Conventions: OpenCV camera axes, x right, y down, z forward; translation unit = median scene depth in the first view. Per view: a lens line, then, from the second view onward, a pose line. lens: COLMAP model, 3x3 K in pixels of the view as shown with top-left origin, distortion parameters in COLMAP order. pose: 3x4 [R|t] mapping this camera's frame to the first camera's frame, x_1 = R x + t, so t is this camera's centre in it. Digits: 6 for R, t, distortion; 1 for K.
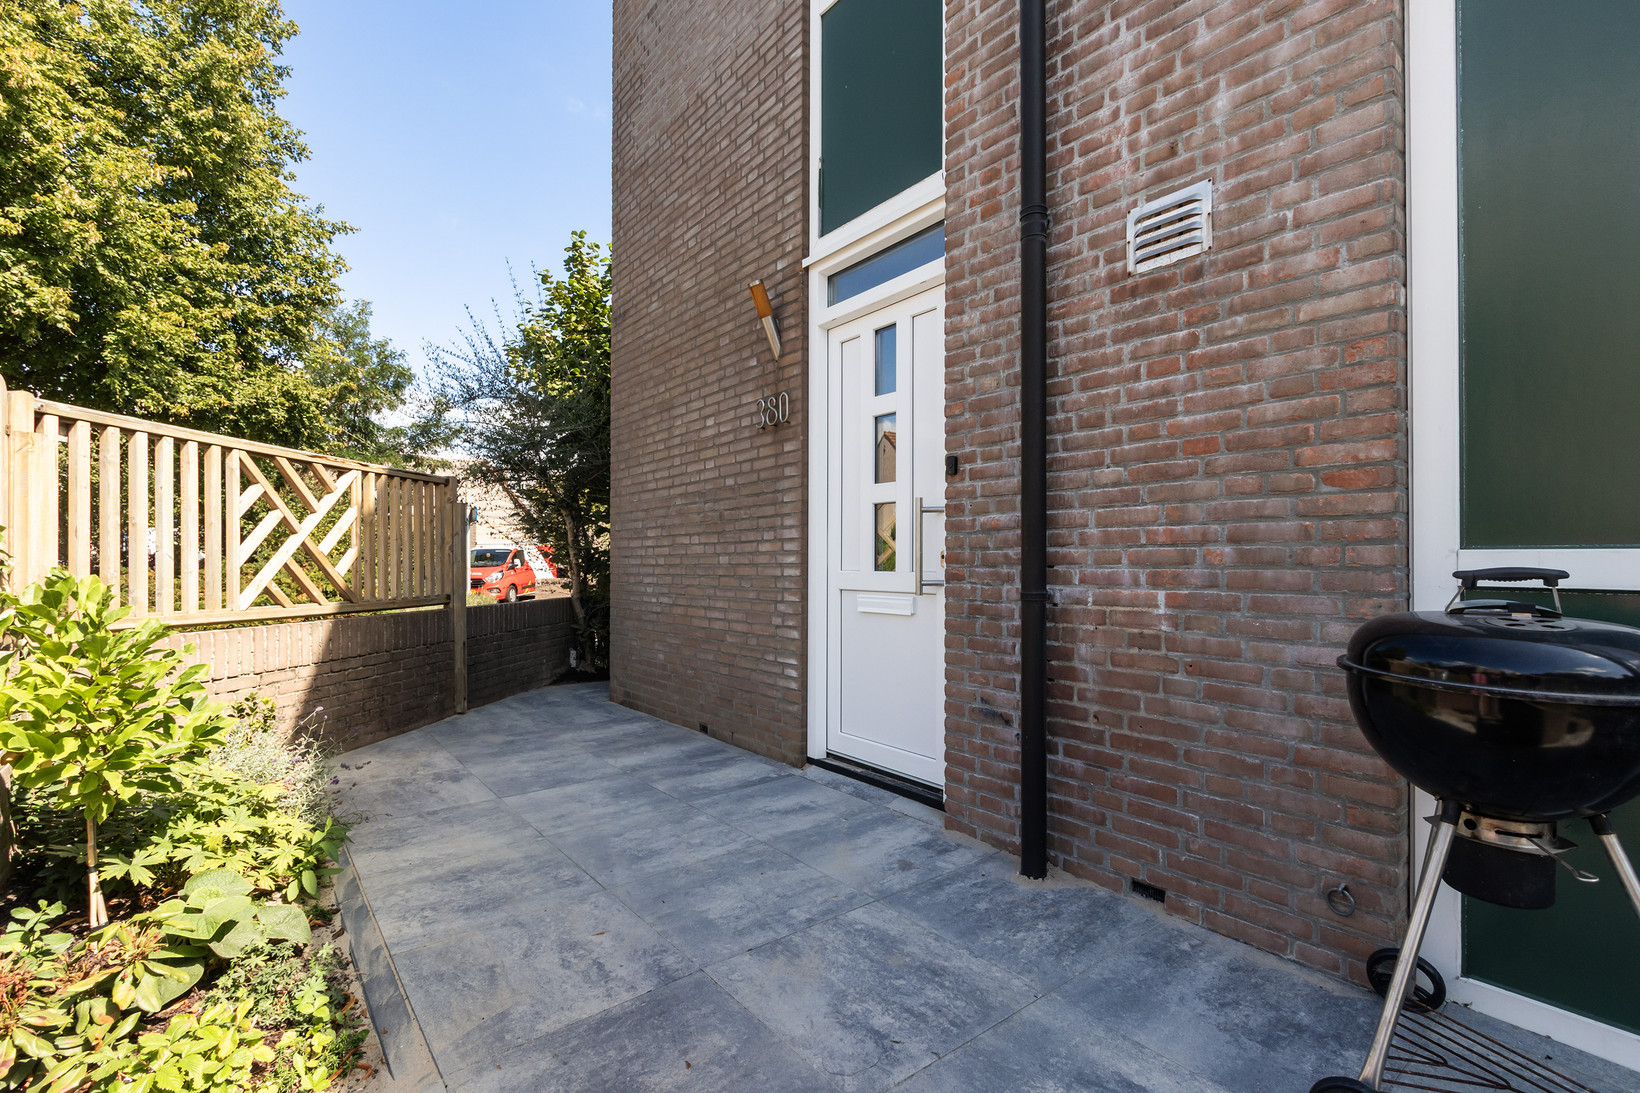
lens RADIAL K [[754.9, 0, 808.0], [0, 754.9, 550.4], [0, 0, 1]] dist [0.005470, -0.003199]
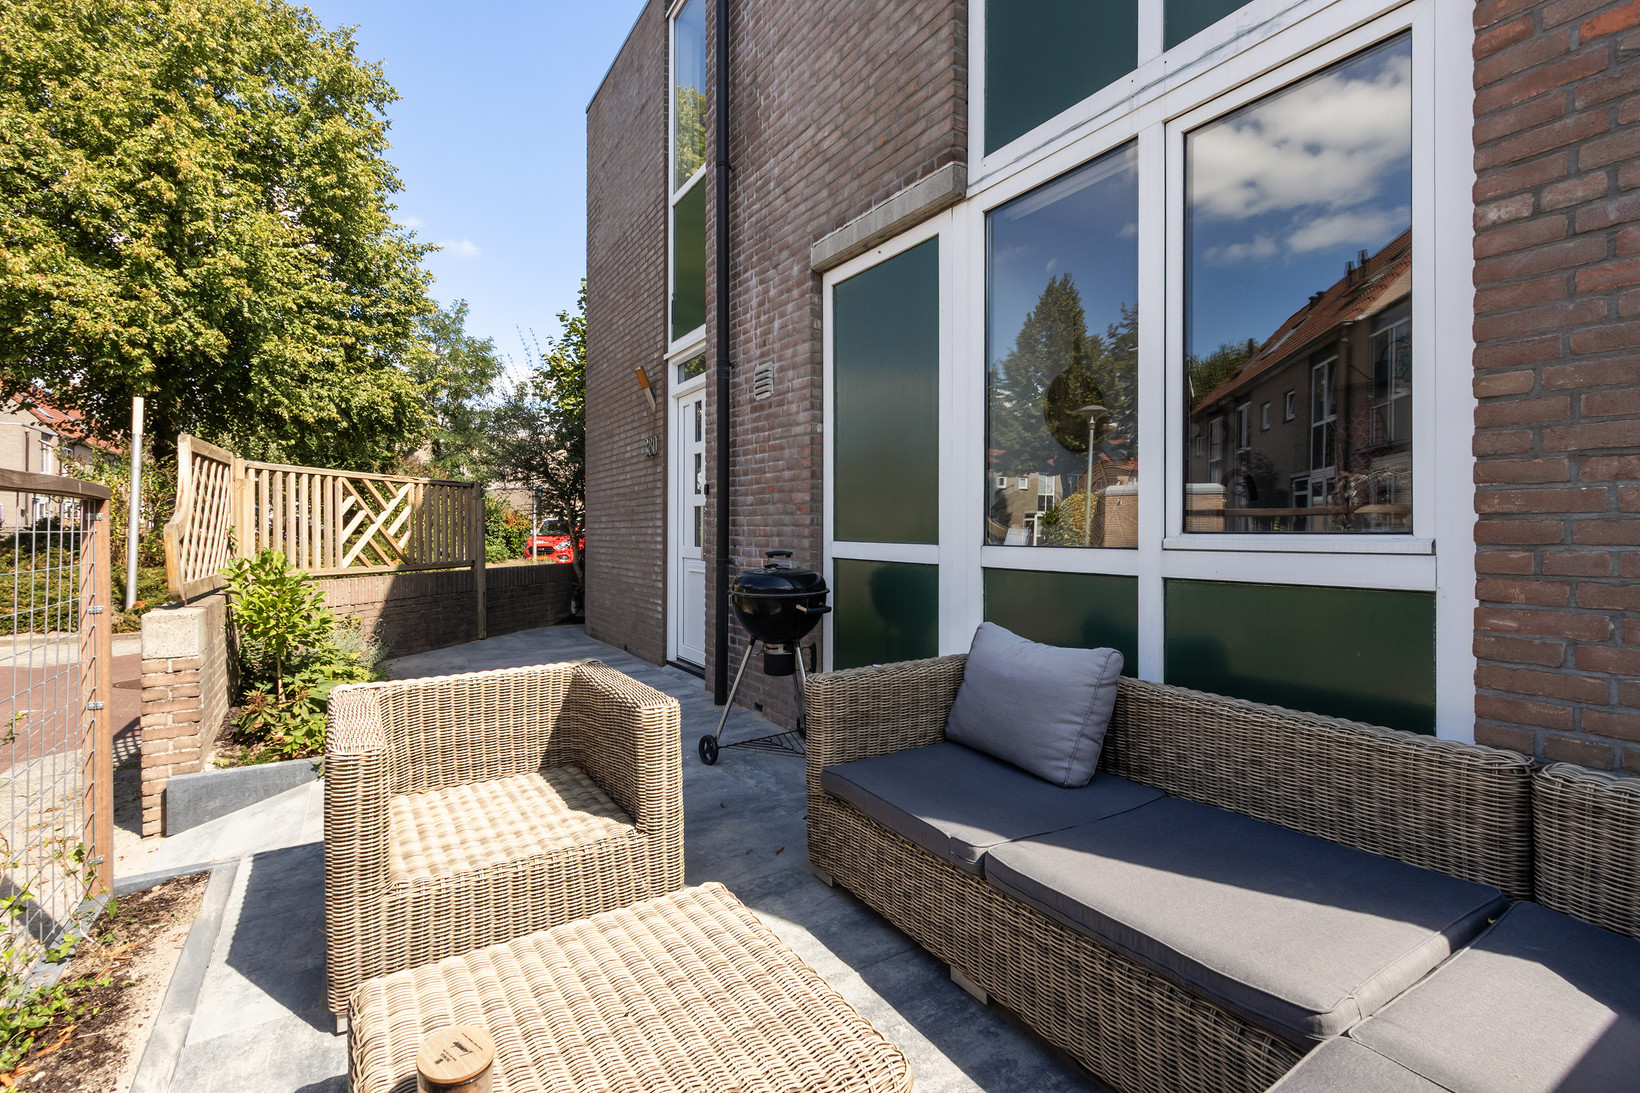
lens RADIAL K [[754.9, 0, 804.1], [0, 754.9, 516.8], [0, 0, 1]] dist [0.005470, -0.003199]
pose [[0.994402, -0.002625, -0.105633, 0.720183], [0.002530, 0.999996, -0.001028, -0.052063], [0.105635, 0.000755, 0.994405, -0.910443]]
